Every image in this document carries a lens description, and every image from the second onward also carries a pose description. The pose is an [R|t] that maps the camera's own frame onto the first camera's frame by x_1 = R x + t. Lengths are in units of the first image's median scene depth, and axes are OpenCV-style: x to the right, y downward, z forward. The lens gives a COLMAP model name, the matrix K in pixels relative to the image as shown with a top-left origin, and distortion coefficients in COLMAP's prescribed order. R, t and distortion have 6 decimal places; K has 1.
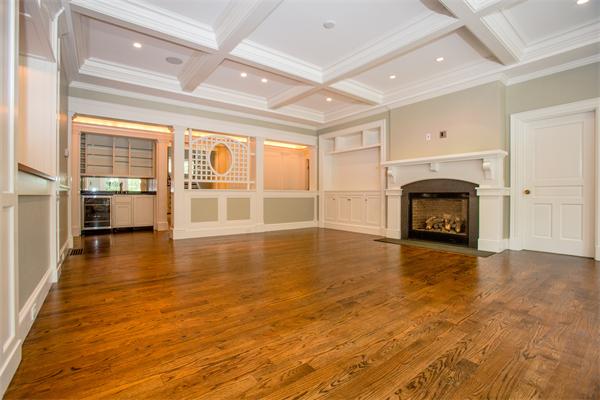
lens RADIAL K [[277.9, 0, 307.9], [0, 277.9, 194.3], [0, 0, 1]] dist [0.000347, 0.000776]
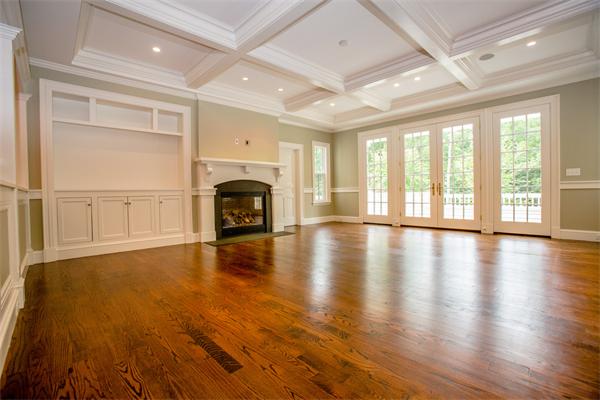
lens RADIAL K [[277.9, 0, 307.9], [0, 277.9, 194.3], [0, 0, 1]] dist [0.000347, 0.000776]
pose [[-0.064482, -0.002814, 0.997915, -0.651579], [0.018923, 0.999813, 0.004042, 0.004137], [-0.997739, 0.019144, -0.064417, 0.744688]]
